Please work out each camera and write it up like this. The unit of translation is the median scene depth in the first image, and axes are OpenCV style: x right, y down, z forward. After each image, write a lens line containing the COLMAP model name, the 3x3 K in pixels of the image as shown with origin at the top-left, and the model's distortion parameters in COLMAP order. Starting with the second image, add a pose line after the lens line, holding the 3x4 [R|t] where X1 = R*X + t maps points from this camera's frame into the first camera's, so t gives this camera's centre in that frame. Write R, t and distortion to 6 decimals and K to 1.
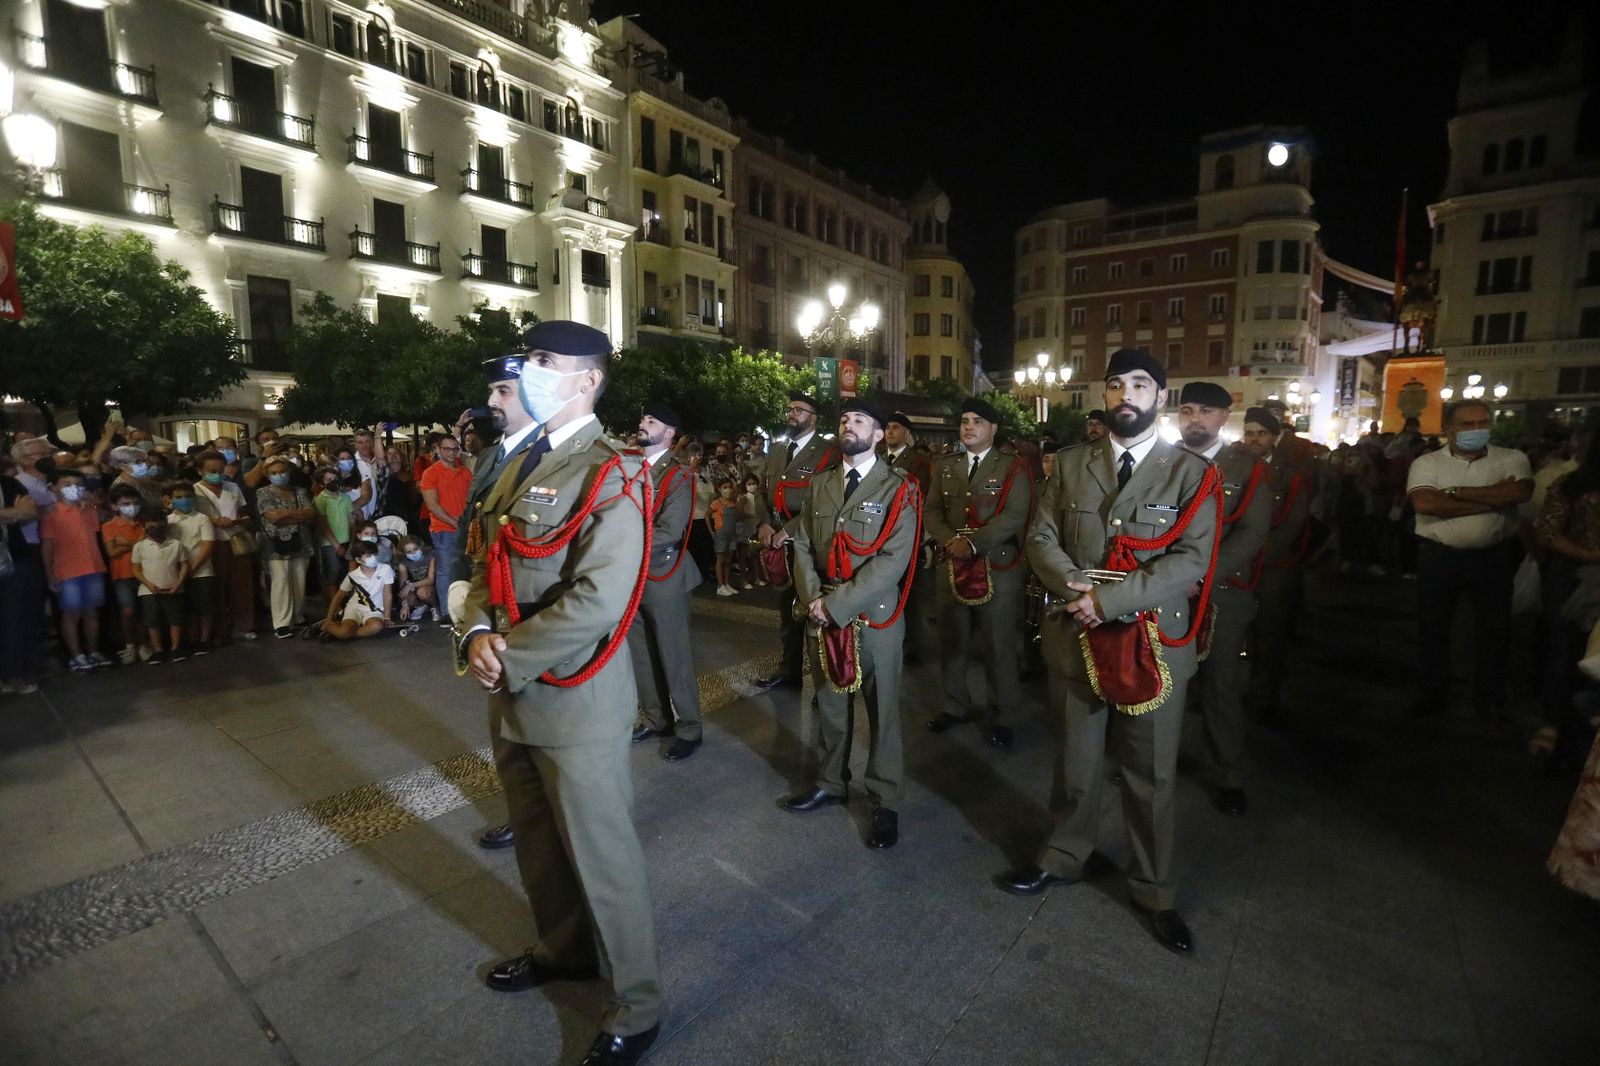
lens RADIAL K [[723.6, 0, 770.0], [0, 723.6, 521.4], [0, 0, 1]] dist [-0.056320, 0.018288]
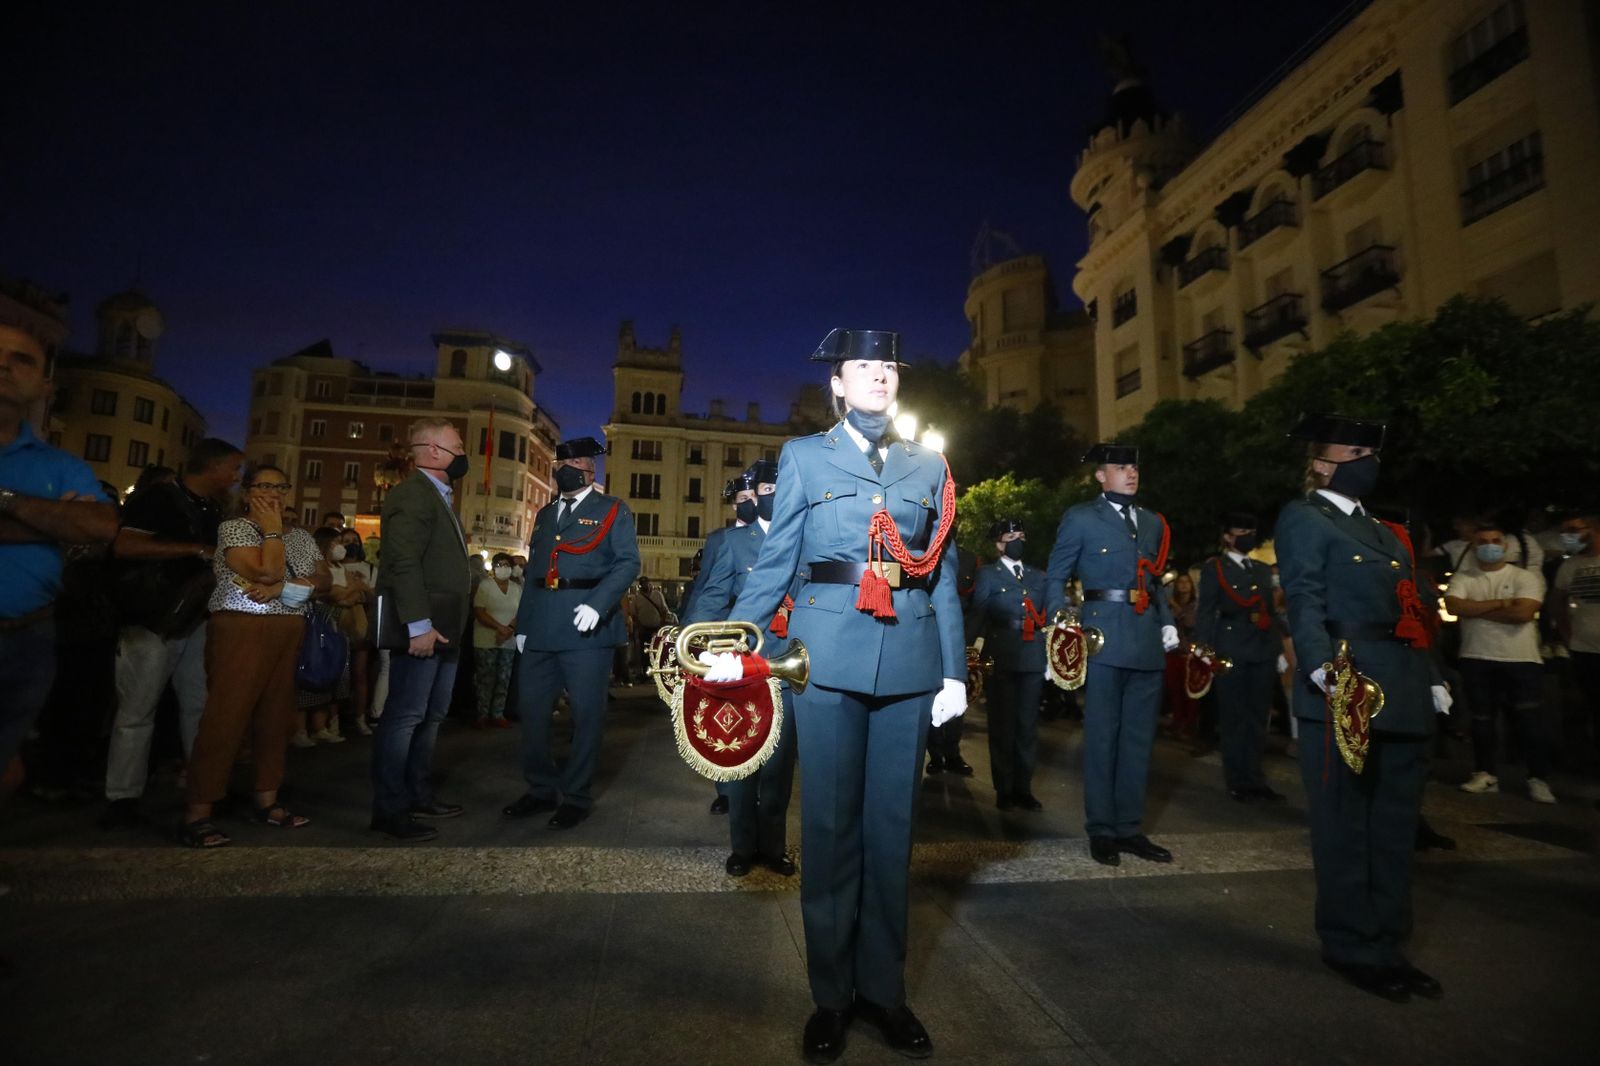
lens RADIAL K [[723.6, 0, 787.2], [0, 723.6, 538.1], [0, 0, 1]] dist [-0.056320, 0.018288]
pose [[0.672422, 0.104263, 0.732788, 0.197528], [0.052997, 0.980706, -0.188168, 0.022232], [-0.738268, 0.165364, 0.653922, -0.097027]]
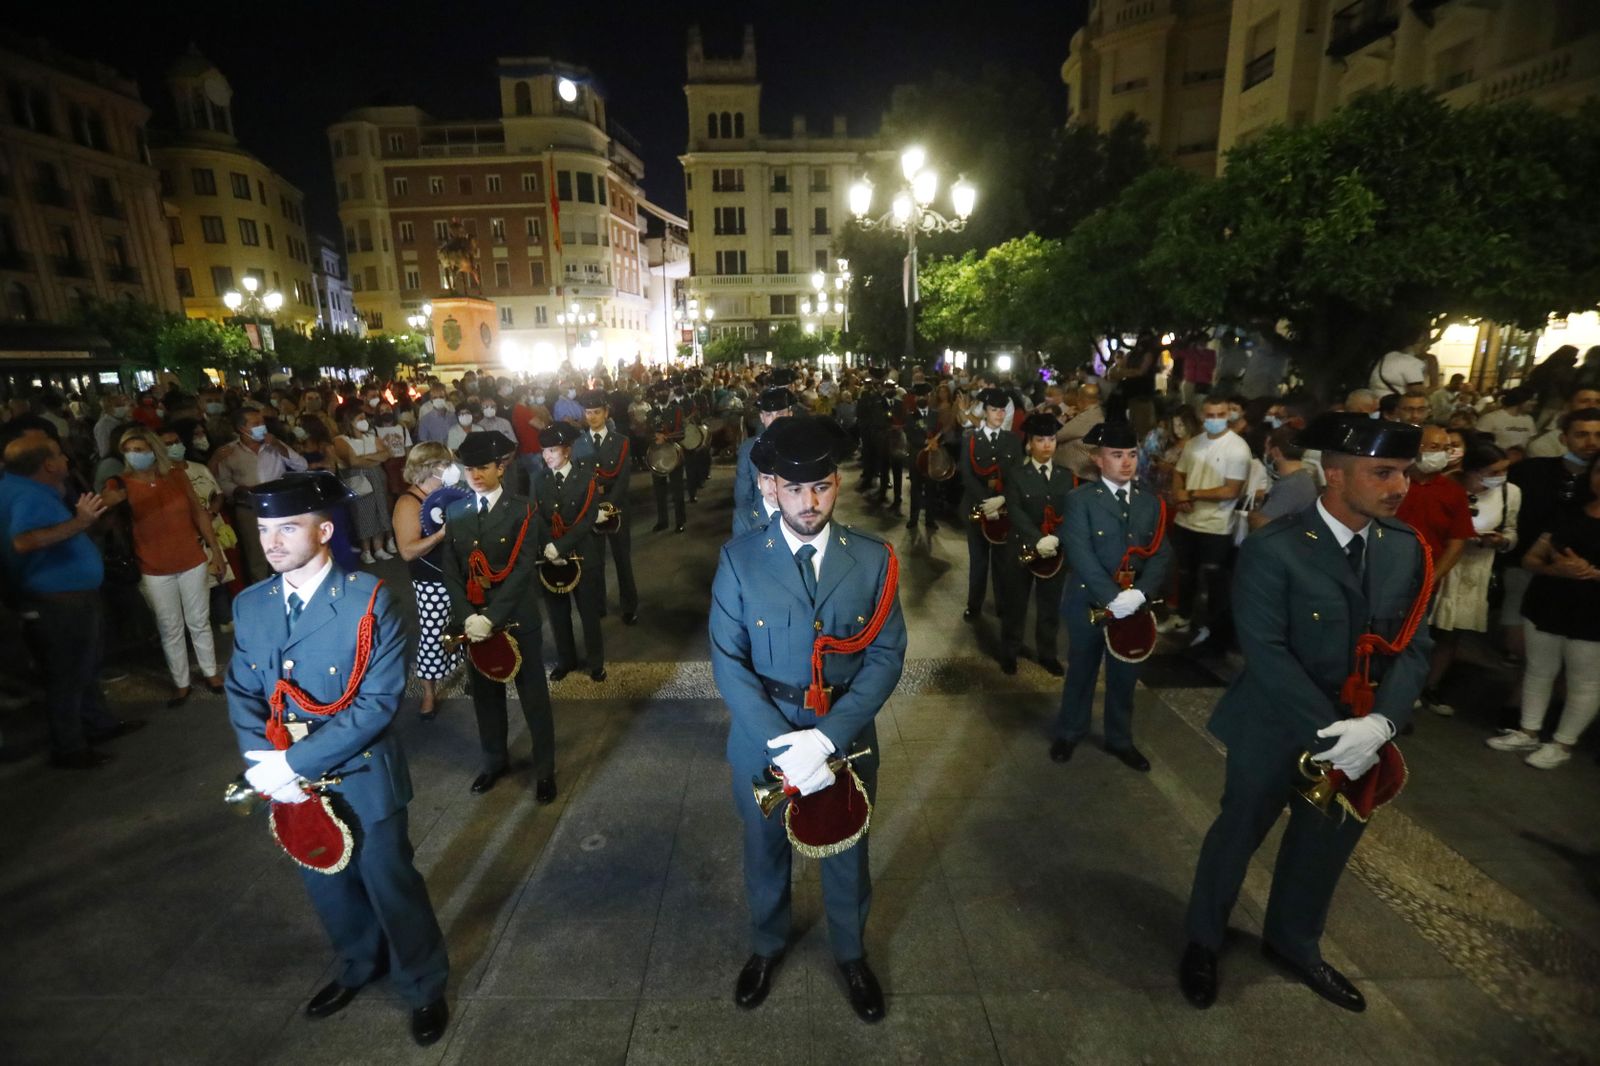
lens RADIAL K [[723.6, 0, 791.9], [0, 723.6, 531.5], [0, 0, 1]] dist [-0.056320, 0.018288]
pose [[0.775947, -0.166620, 0.608395, 0.210719], [0.083584, 0.983138, 0.162647, 0.007634], [-0.625236, -0.075353, 0.776790, -0.139426]]
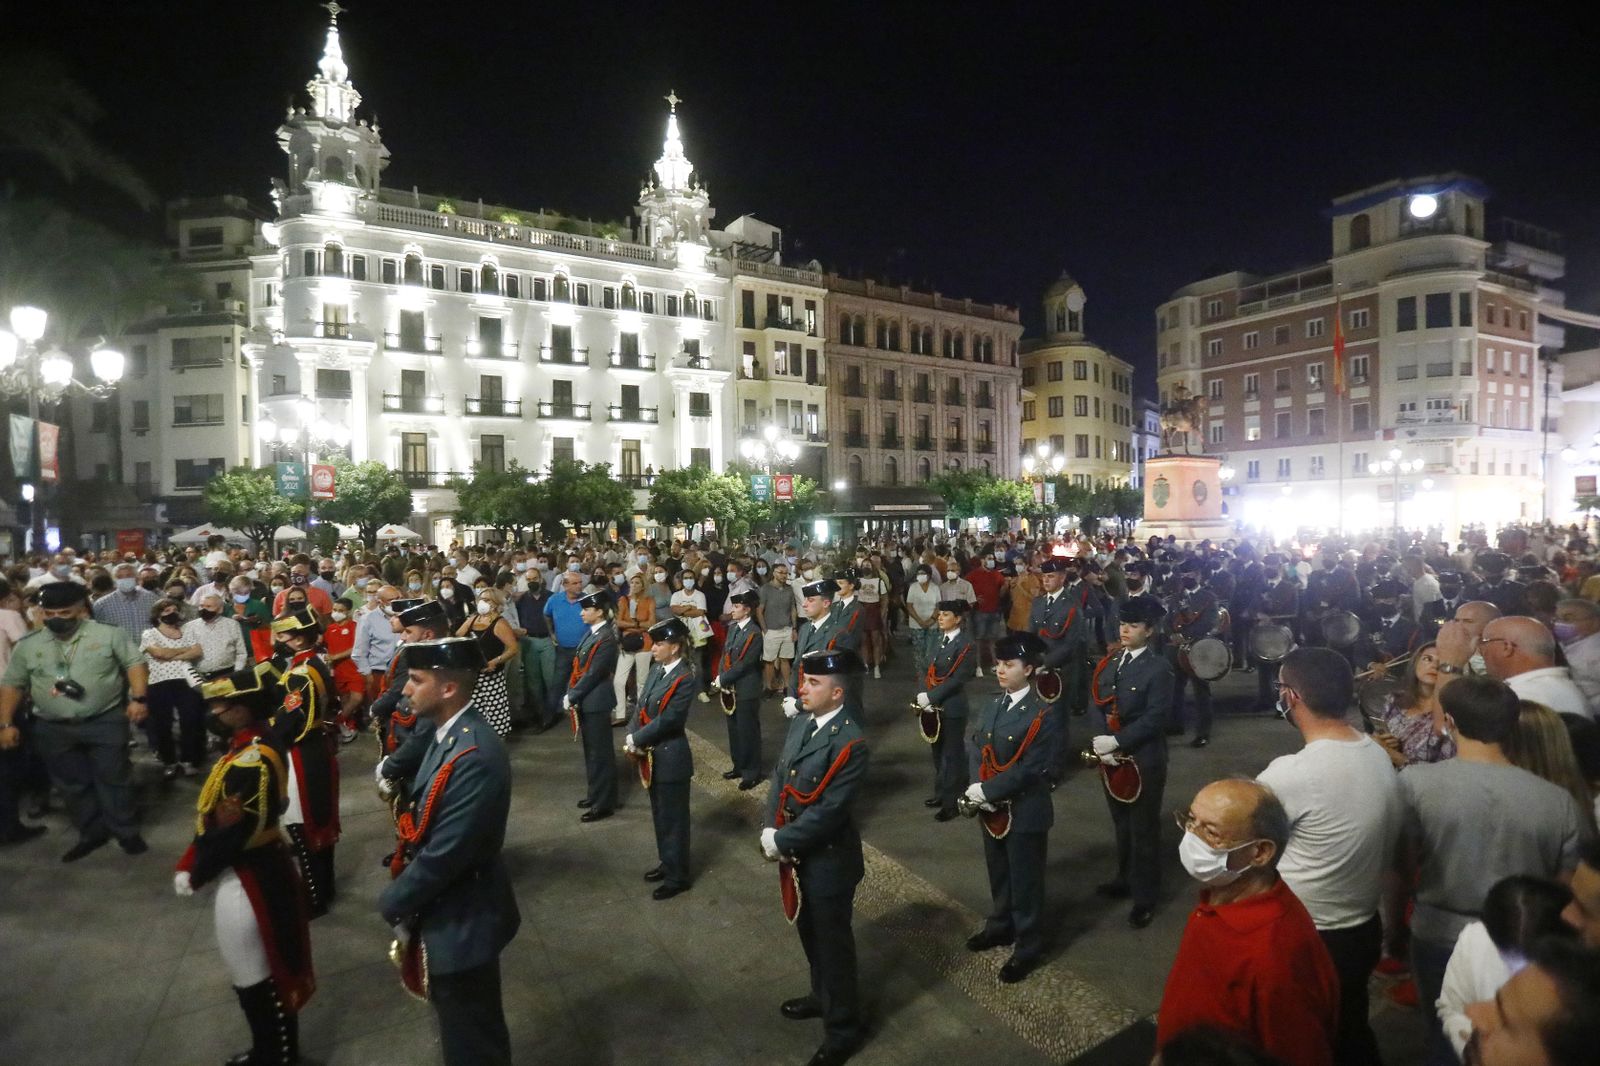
lens RADIAL K [[723.6, 0, 790.7], [0, 723.6, 539.5], [0, 0, 1]] dist [-0.056320, 0.018288]
pose [[0.927678, -0.003045, -0.373368, 0.286299], [-0.022415, 0.997709, -0.063830, 0.005553], [0.372707, 0.067583, 0.925485, -0.161777]]
